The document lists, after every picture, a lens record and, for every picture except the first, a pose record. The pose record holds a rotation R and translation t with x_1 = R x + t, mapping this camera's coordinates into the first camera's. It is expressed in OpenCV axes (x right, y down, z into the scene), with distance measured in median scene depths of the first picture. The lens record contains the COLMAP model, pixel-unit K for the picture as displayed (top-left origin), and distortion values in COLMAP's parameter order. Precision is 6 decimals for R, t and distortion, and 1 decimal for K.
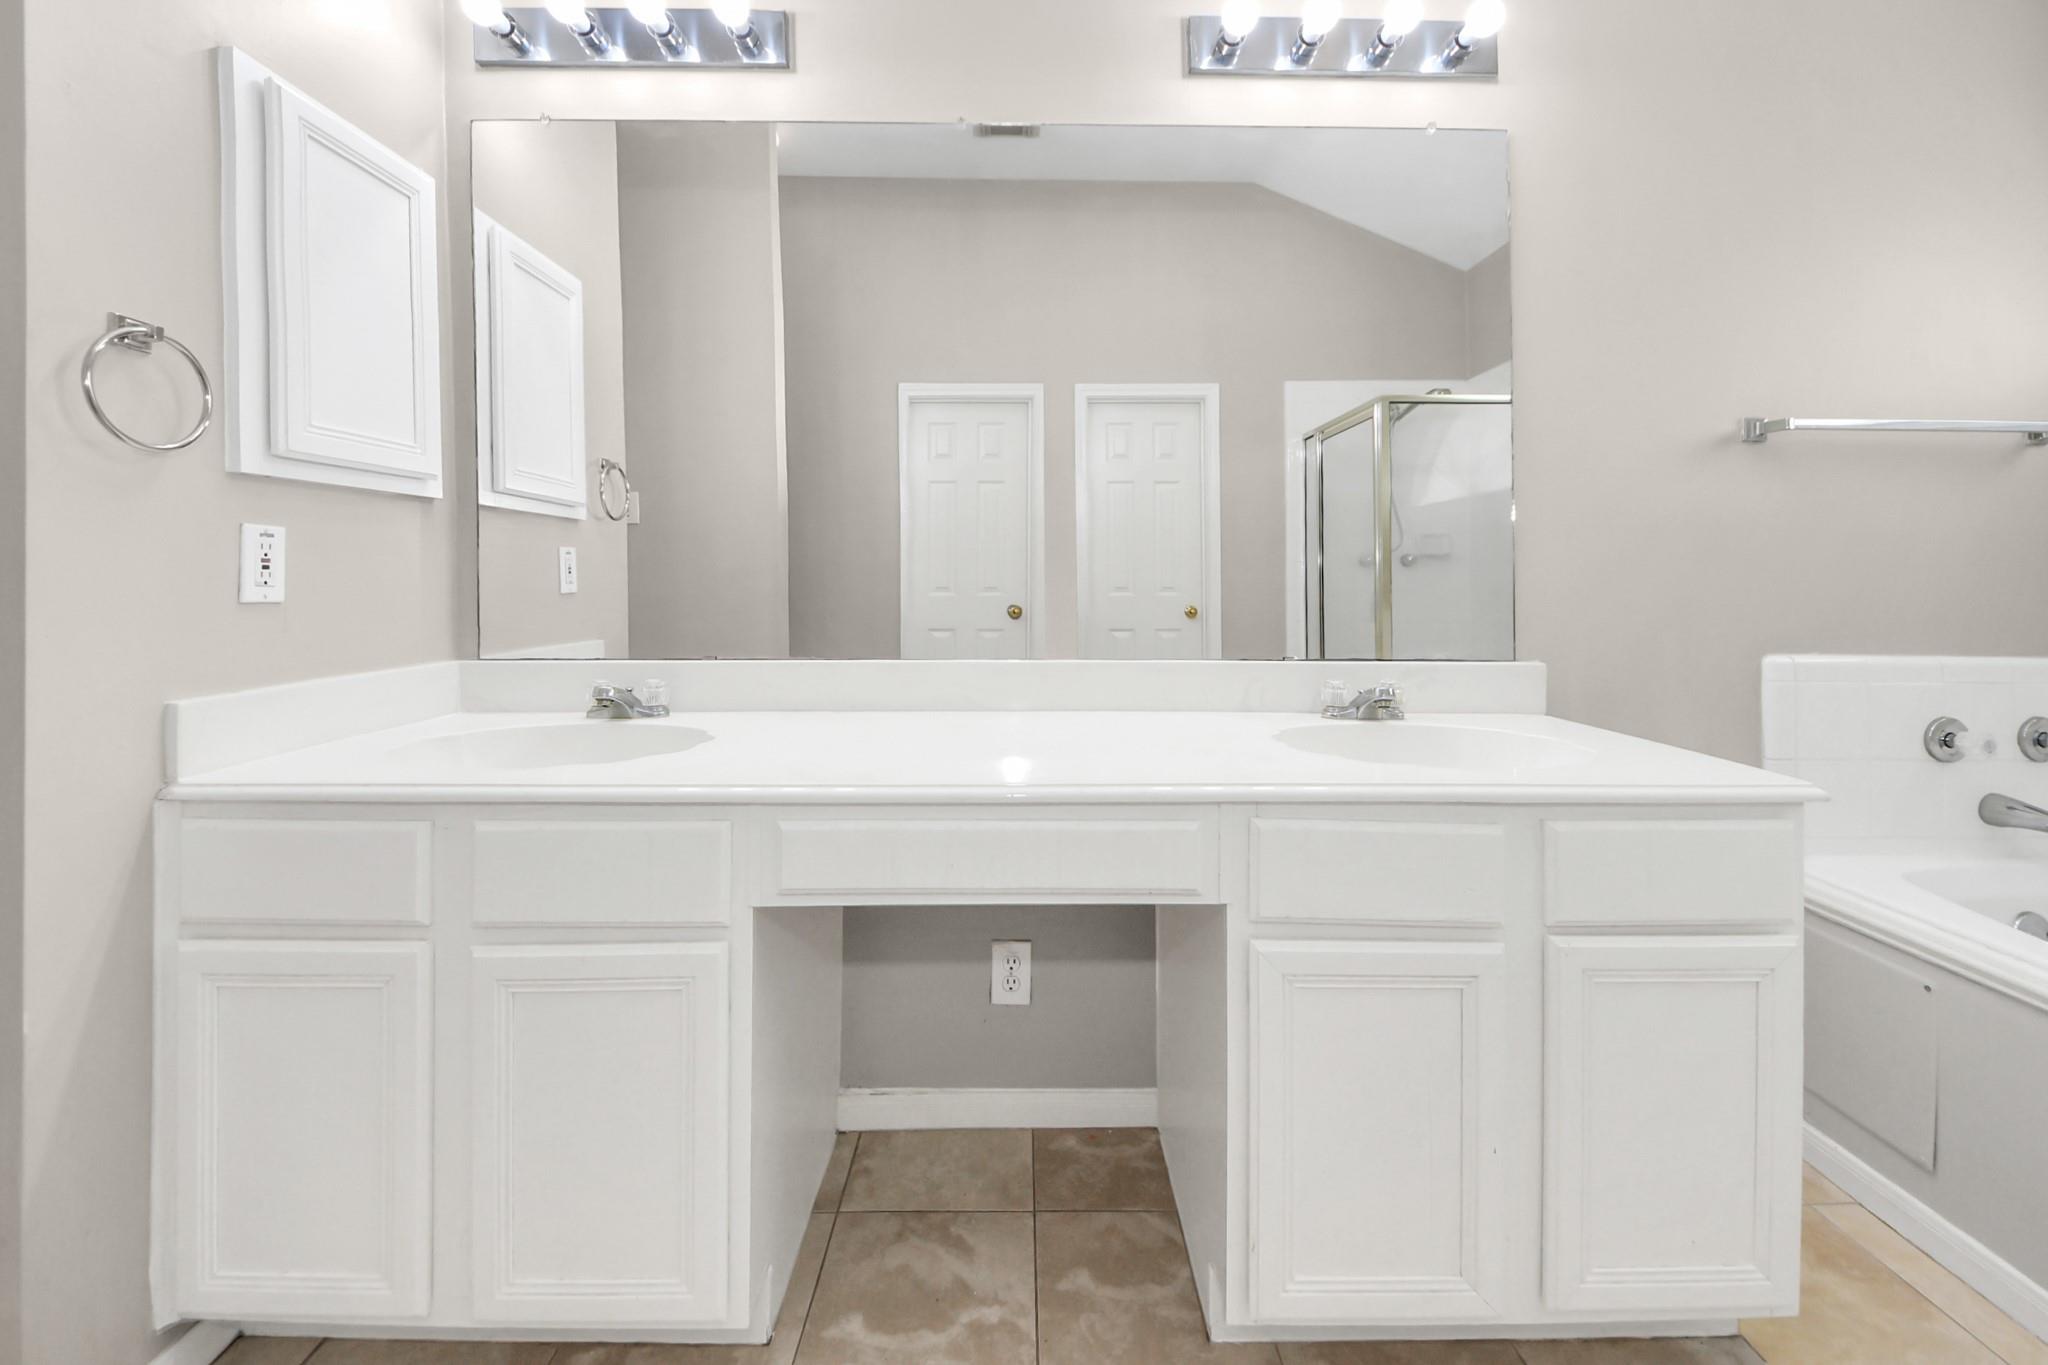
lens RADIAL K [[792.2, 0, 1023.2], [0, 792.2, 574.3], [0, 0, 1]] dist [0.010725, -0.010276]
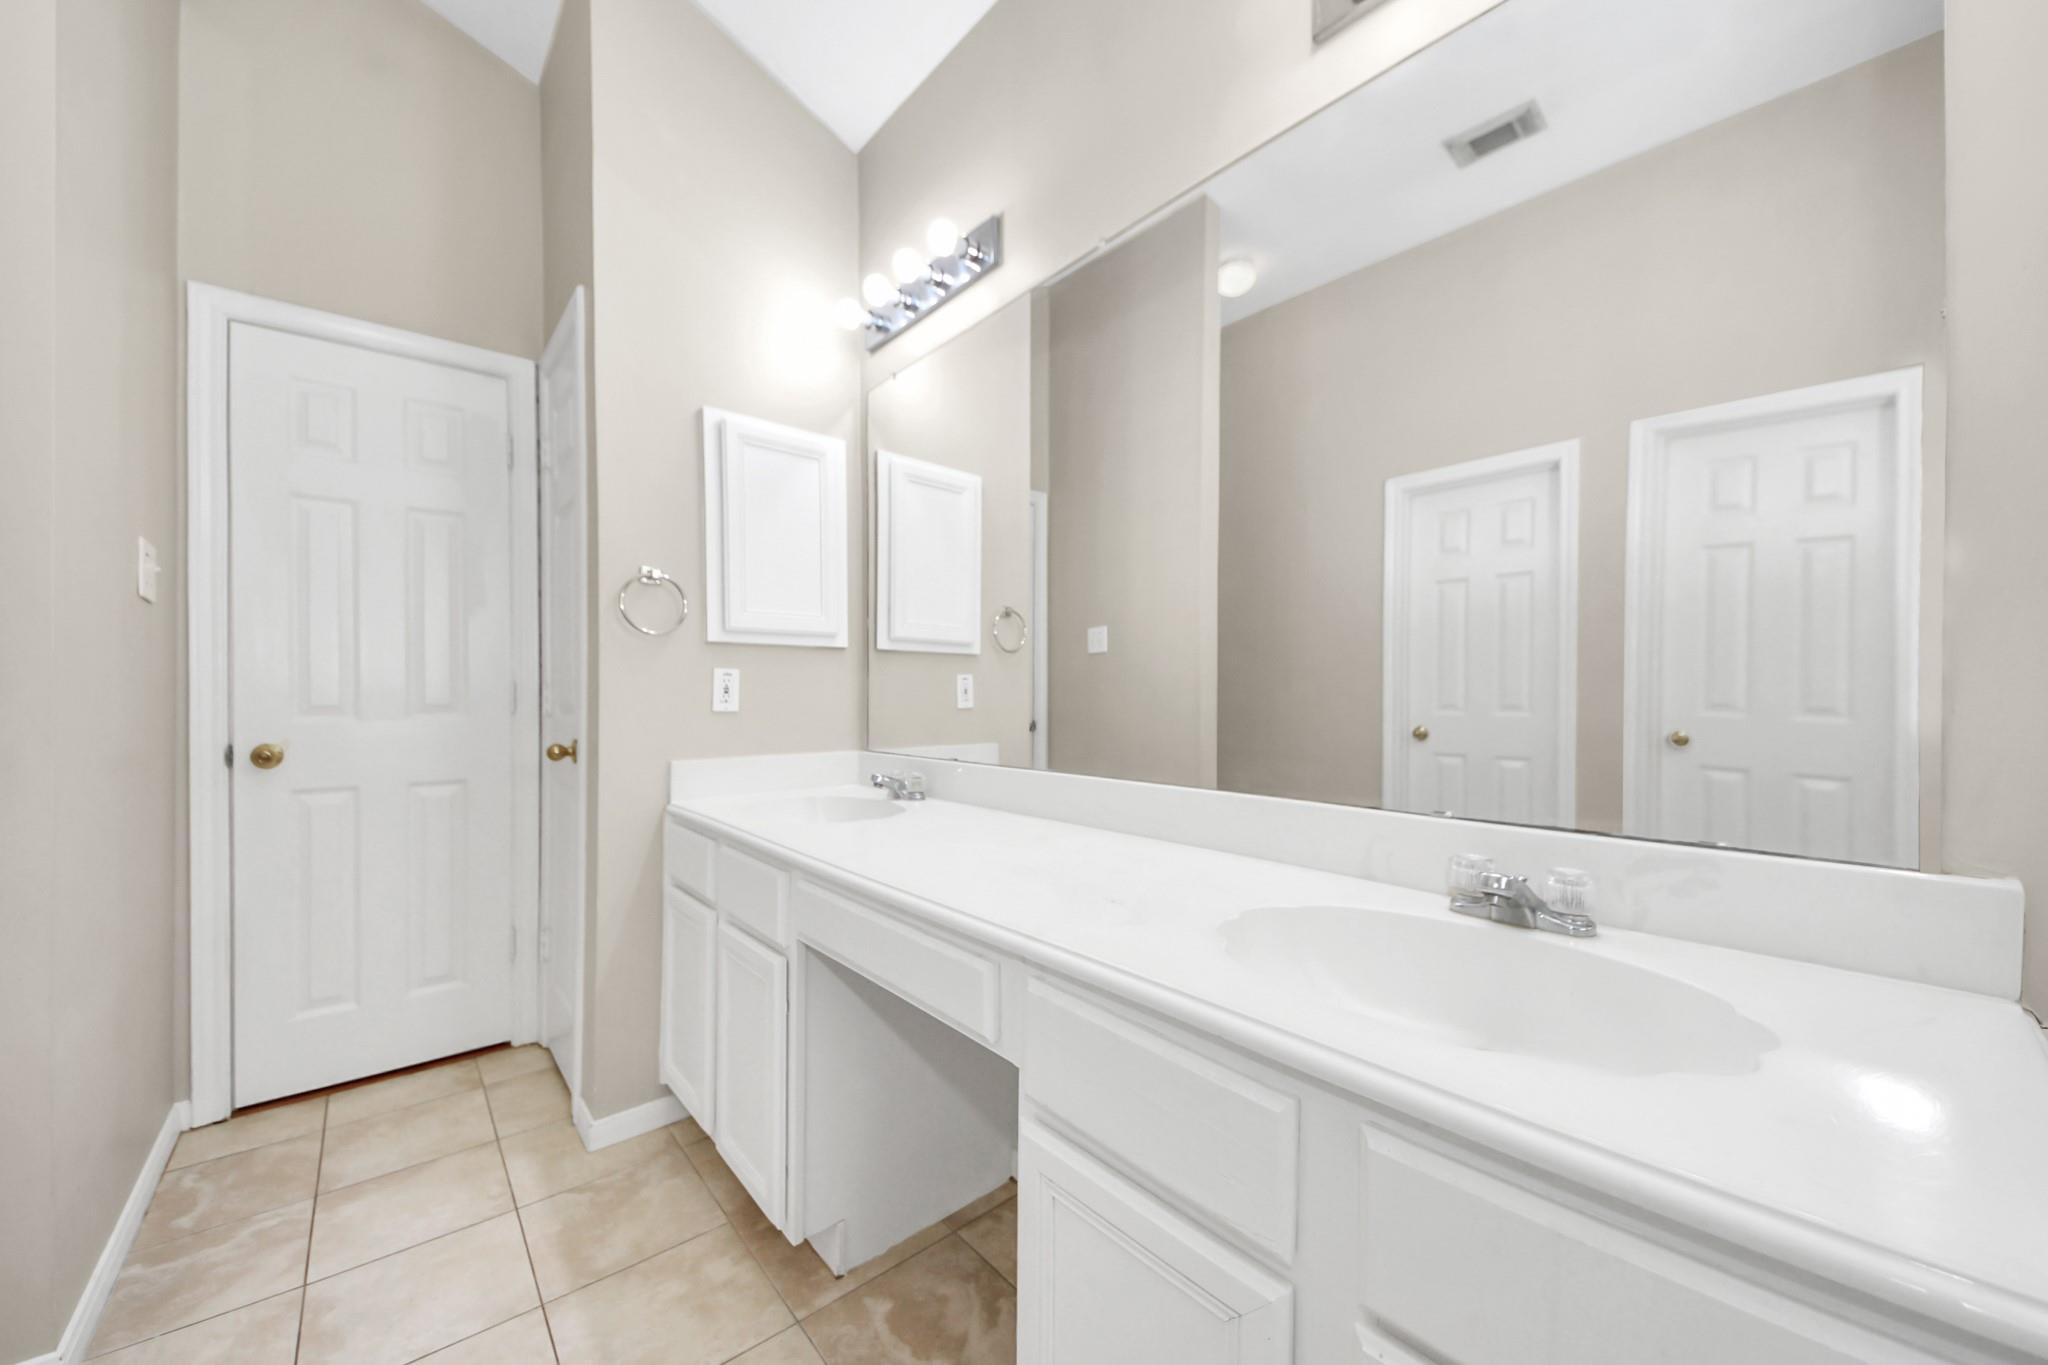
lens RADIAL K [[759.6, 0, 1034.8], [0, 759.6, 695.1], [0, 0, 1]] dist [0.000460, -0.000088]
pose [[0.641527, -0.006178, -0.767076, 0.702597], [0.008954, 0.999960, -0.000565, 0.004171], [0.767048, -0.006506, 0.641557, 0.362023]]
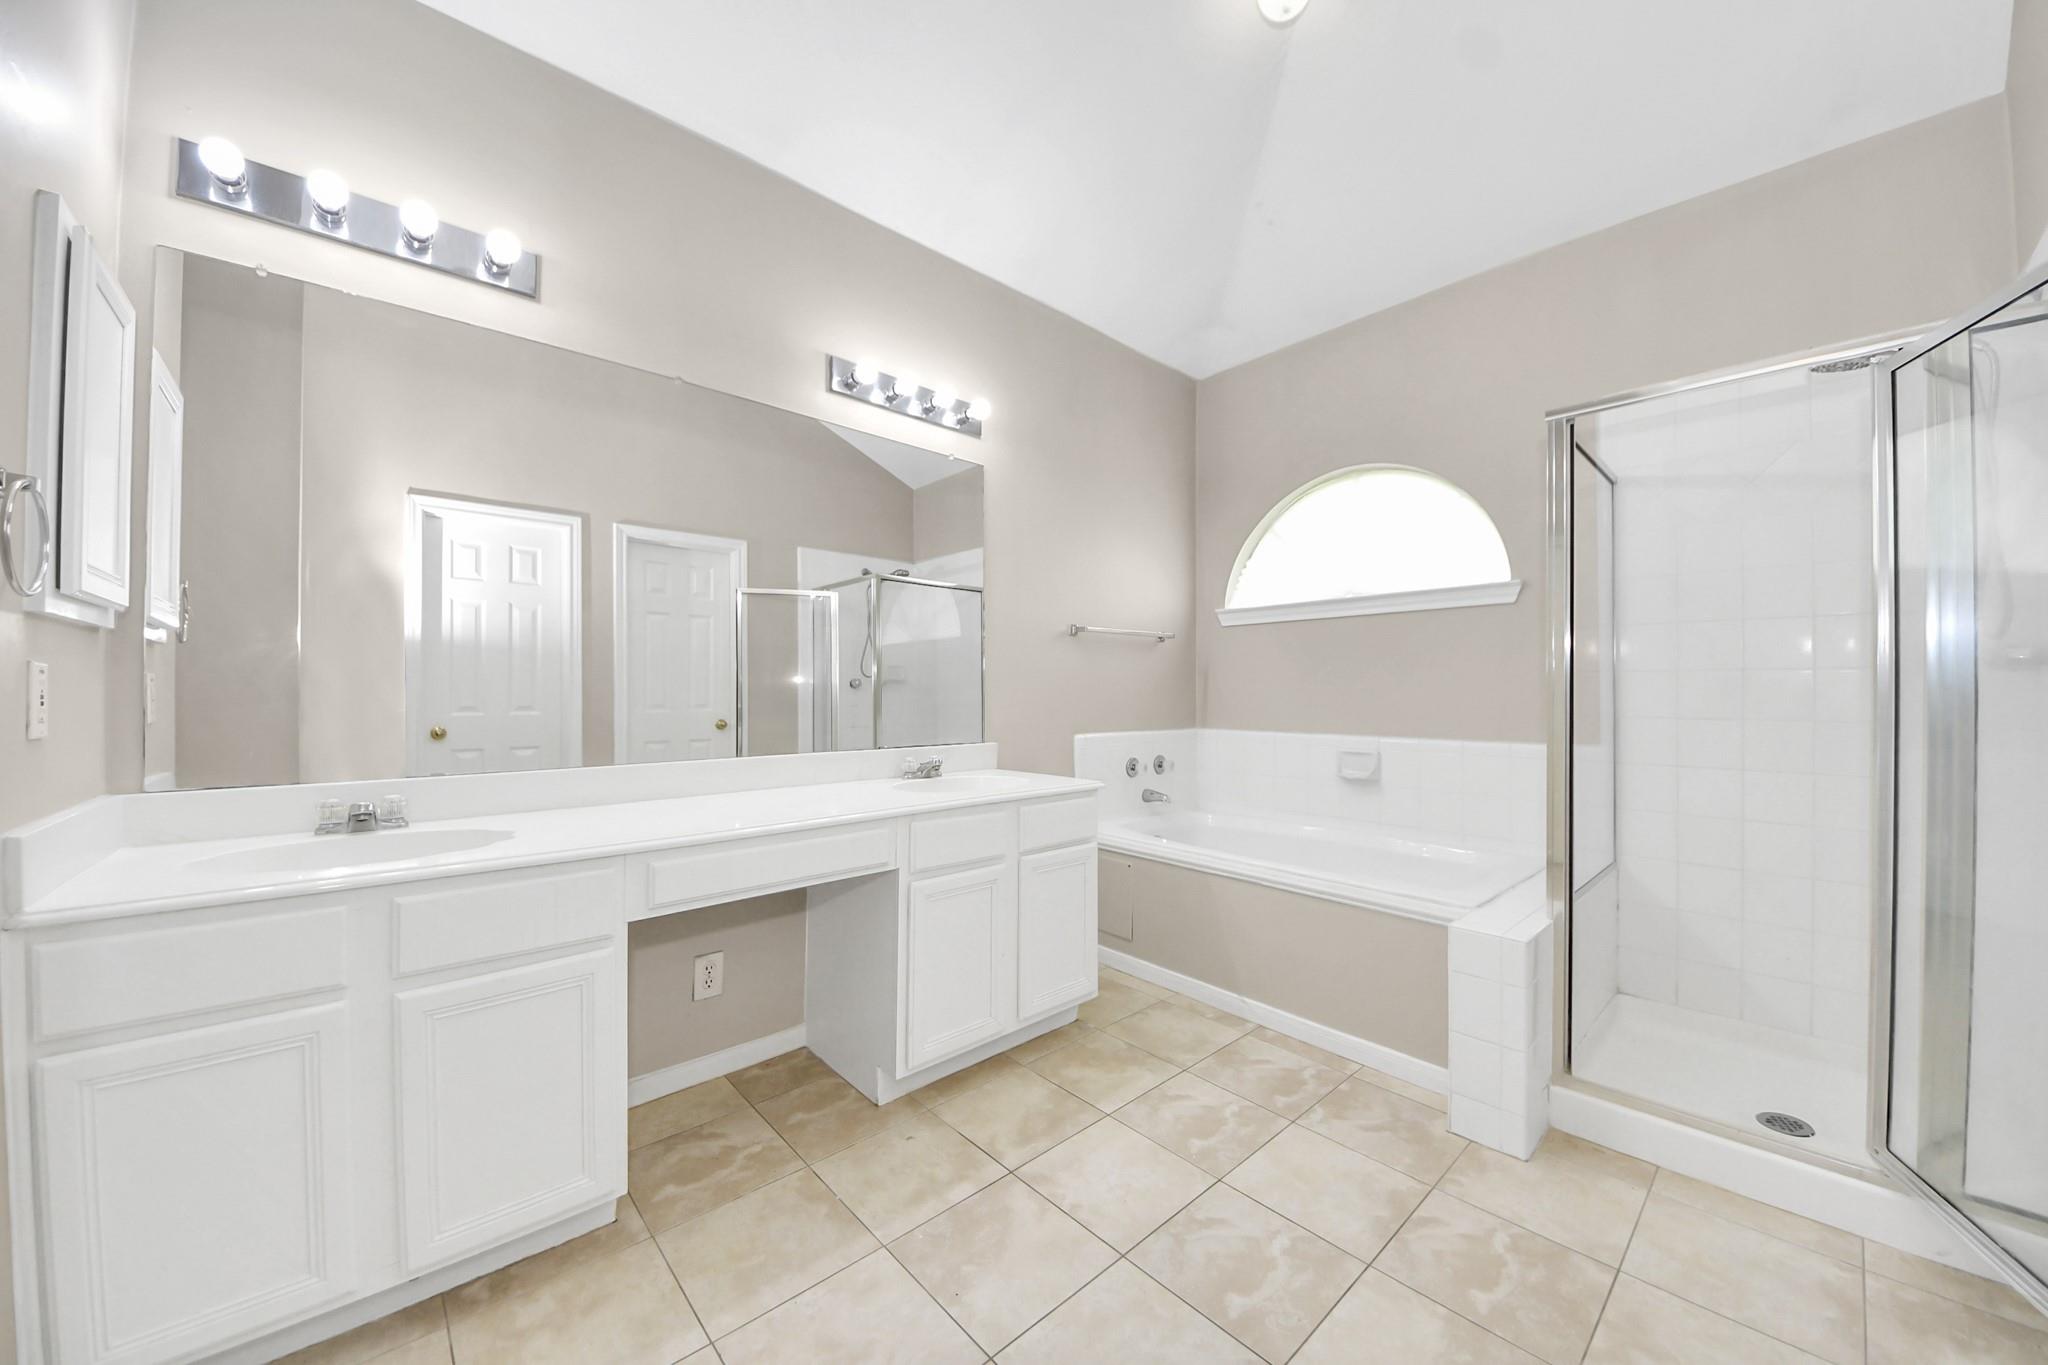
lens RADIAL K [[759.6, 0, 1034.8], [0, 759.6, 695.1], [0, 0, 1]] dist [0.000460, -0.000088]
pose [[0.737250, -0.006163, 0.675592, -0.571784], [-0.005104, 0.999879, 0.014691, -0.036229], [-0.675601, -0.014279, 0.737130, -0.467522]]
